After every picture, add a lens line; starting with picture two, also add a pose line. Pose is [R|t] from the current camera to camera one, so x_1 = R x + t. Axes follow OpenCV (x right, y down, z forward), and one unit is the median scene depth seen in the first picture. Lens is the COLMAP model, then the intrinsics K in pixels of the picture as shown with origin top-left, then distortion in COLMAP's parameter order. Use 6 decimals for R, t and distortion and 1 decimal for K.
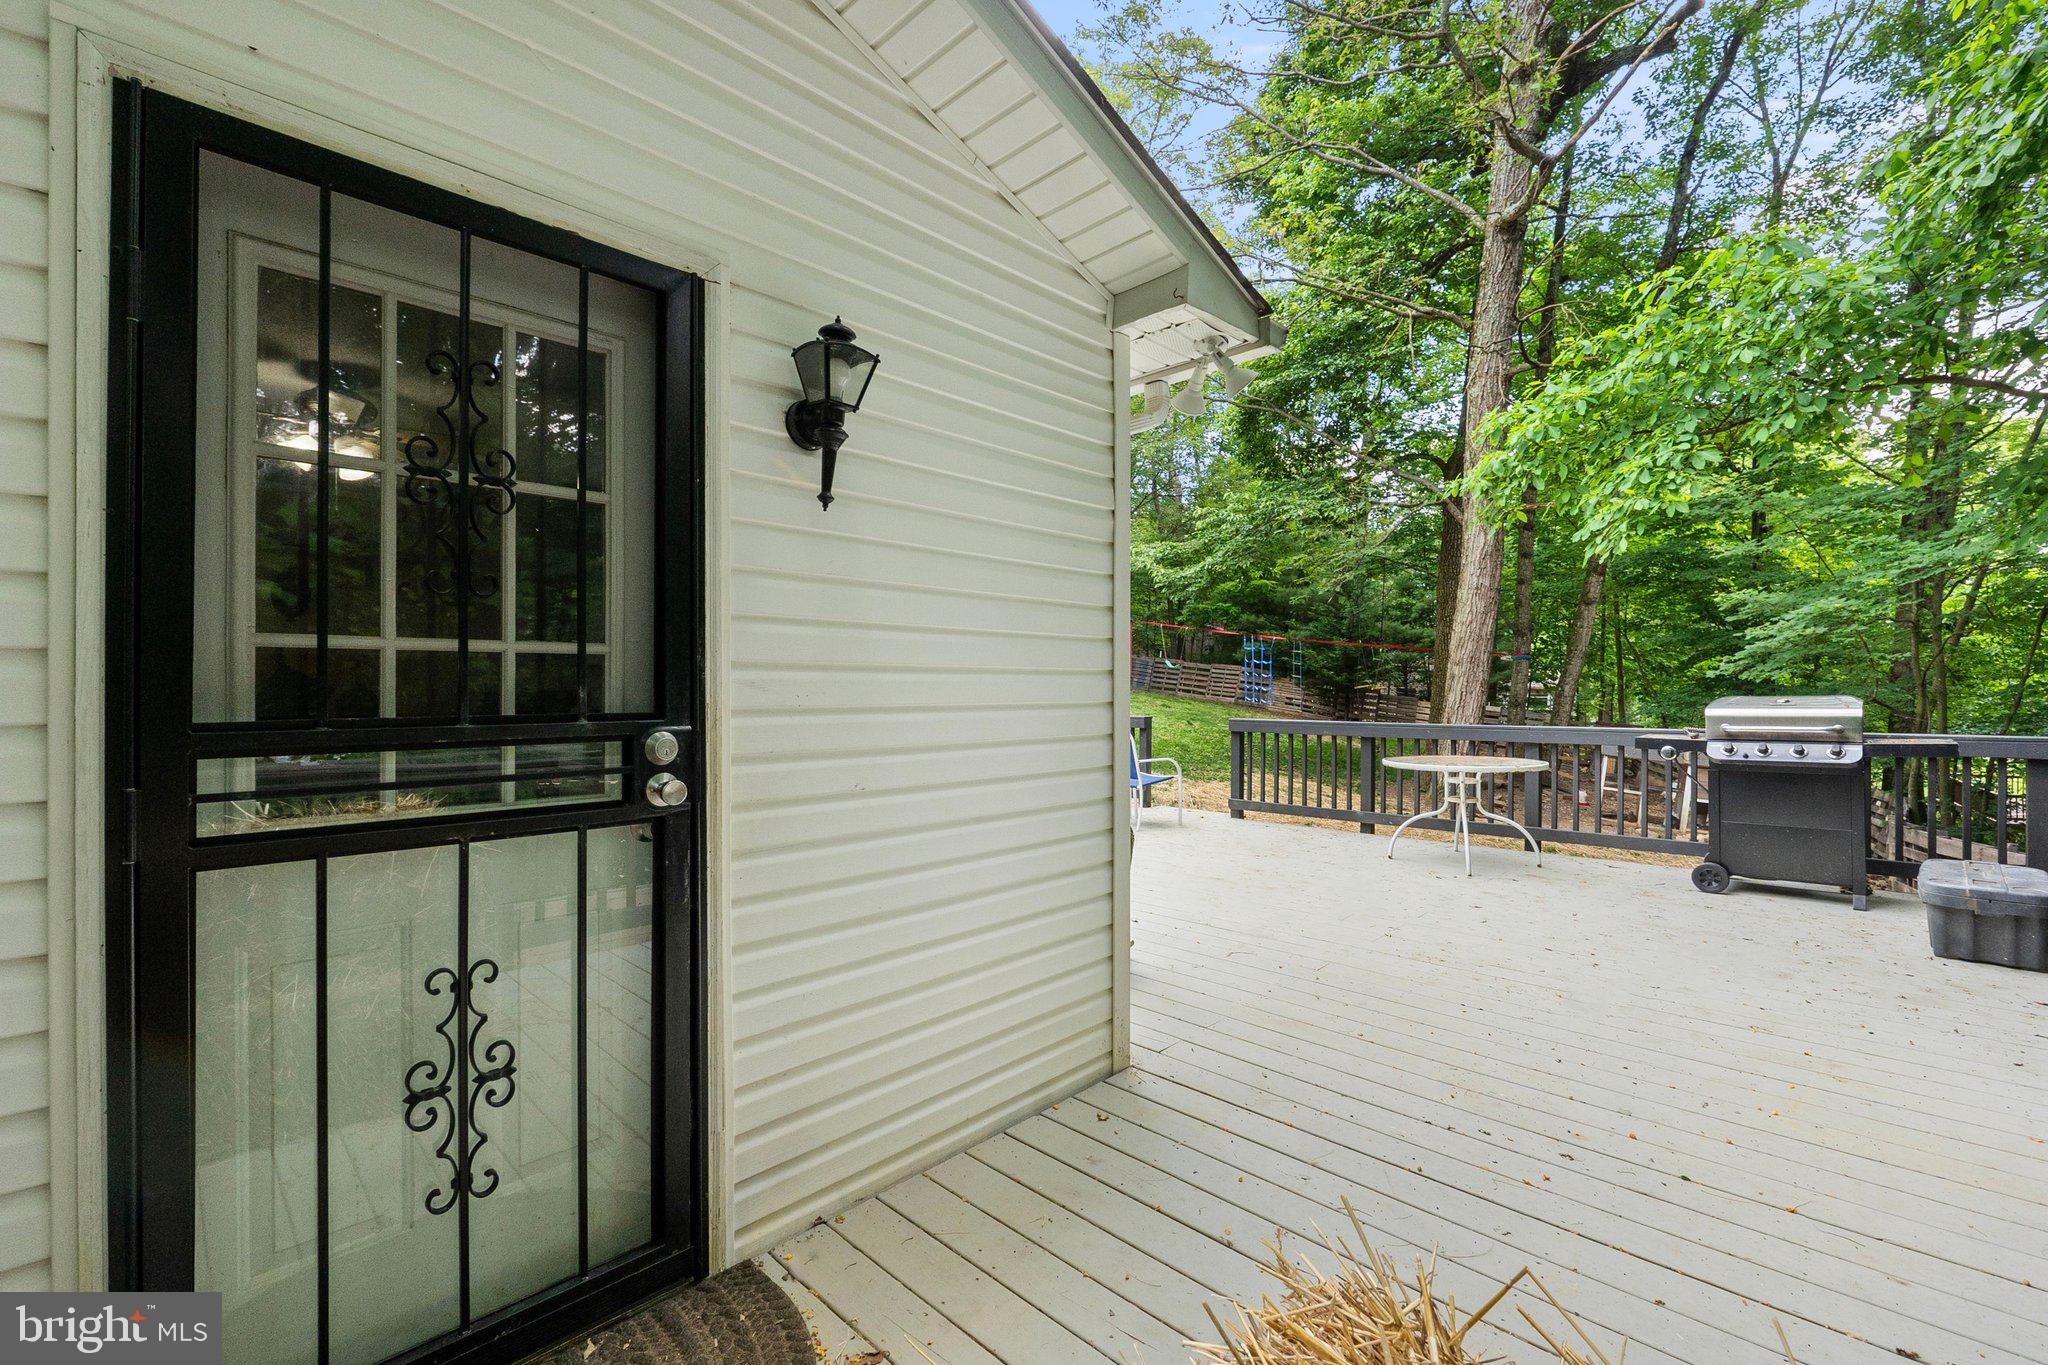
lens RADIAL K [[879.3, 0, 999.1], [0, 879.3, 685.0], [0, 0, 1]] dist [-0.000854, -0.000415]
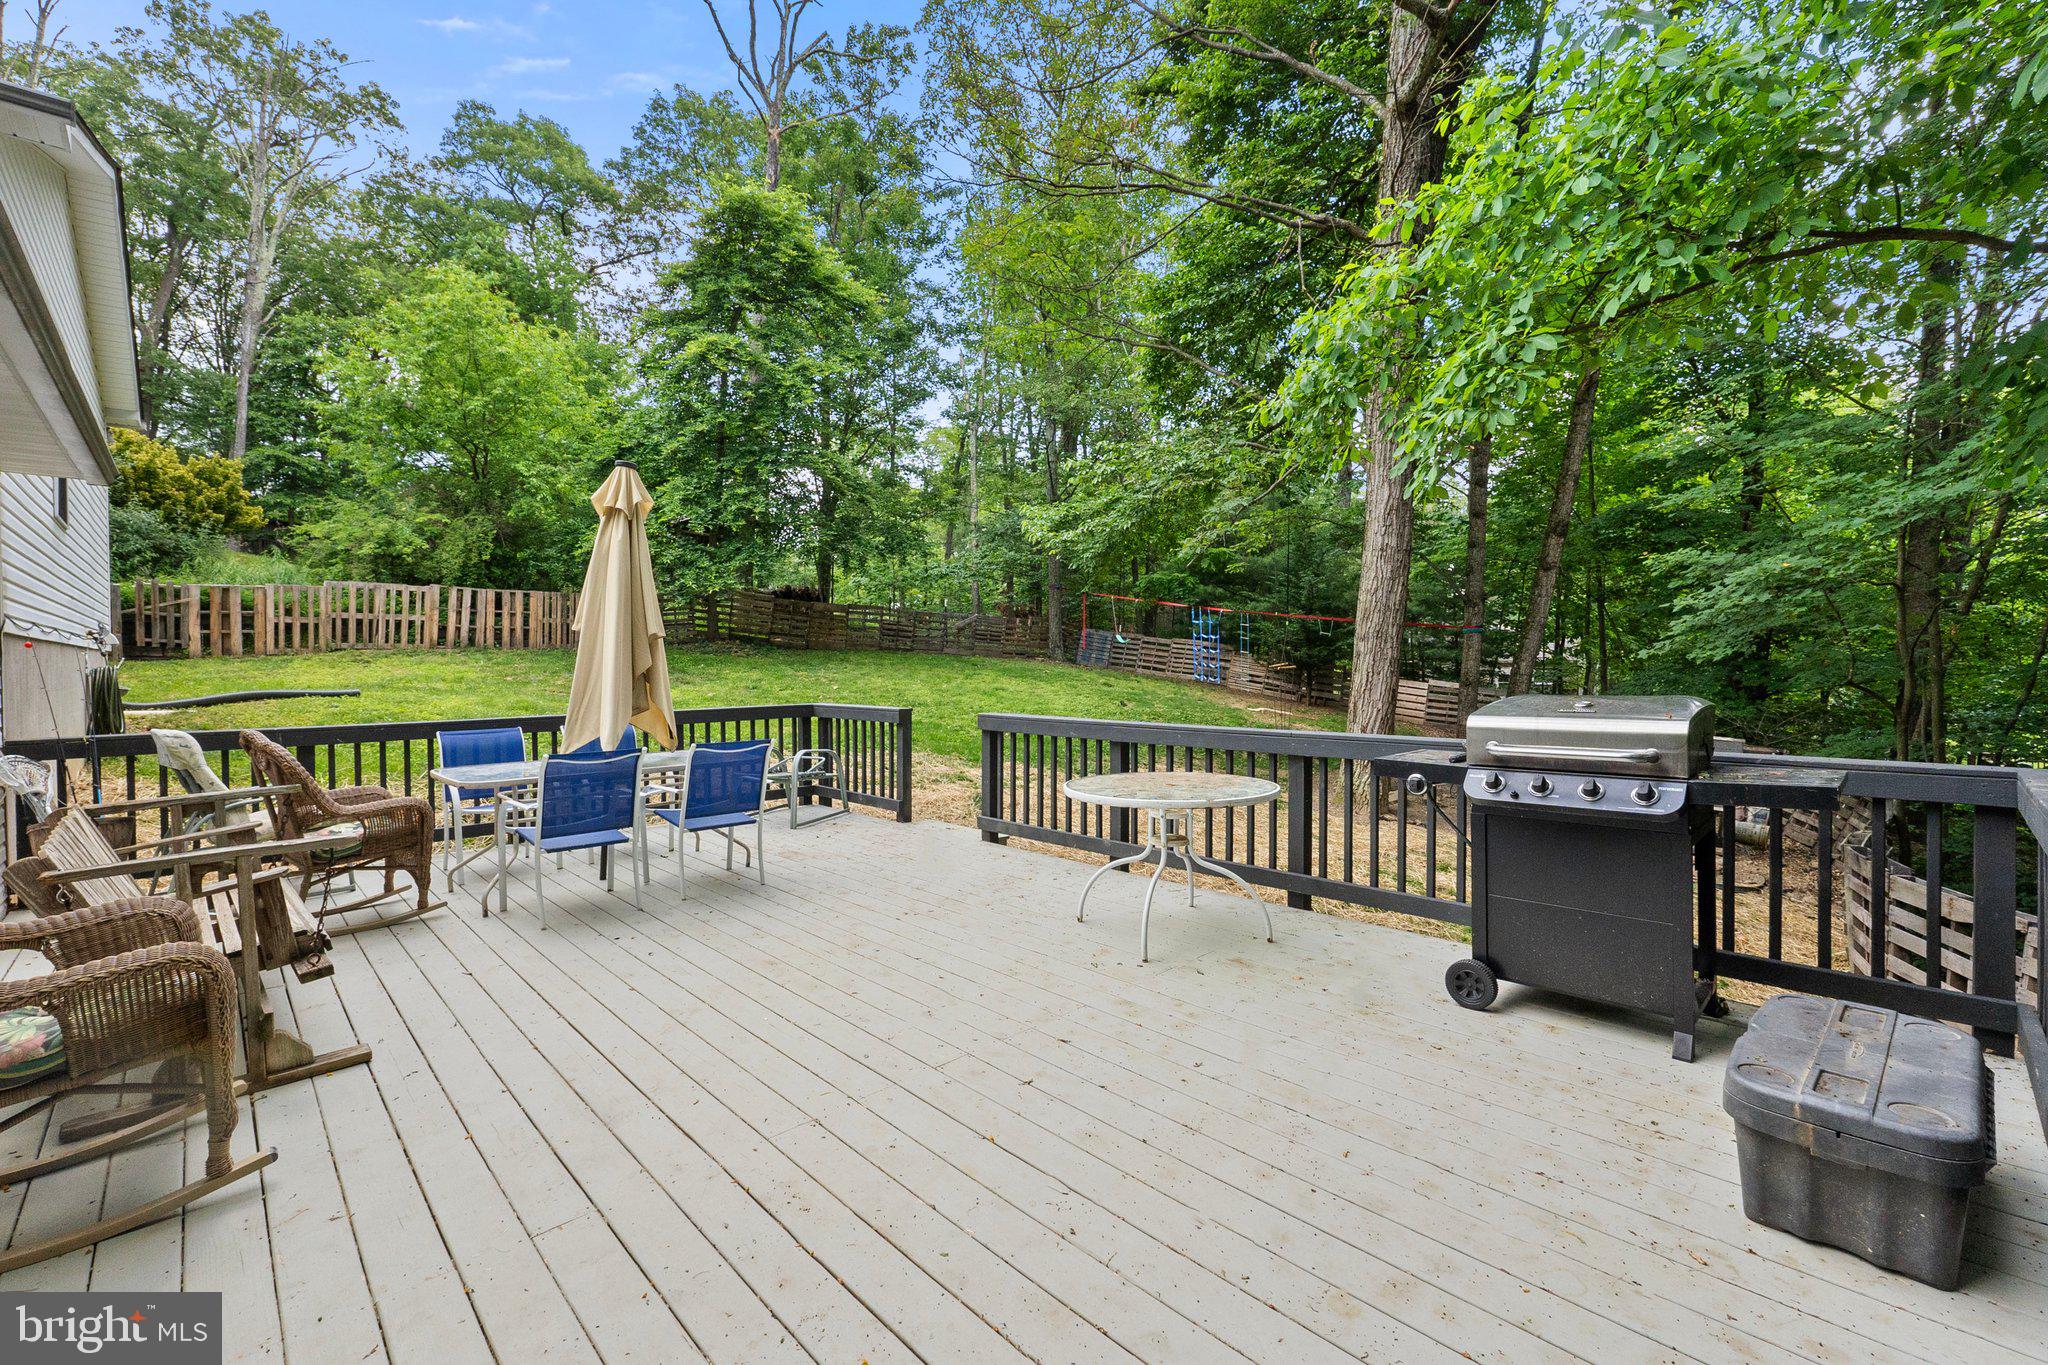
lens RADIAL K [[871.0, 0, 1017.3], [0, 871.0, 669.0], [0, 0, 1]] dist [-0.000581, -0.000336]
pose [[0.999816, -0.003057, -0.018942, 0.420160], [0.003281, 0.999925, 0.011812, -0.013480], [0.018904, -0.011872, 0.999751, 0.313483]]
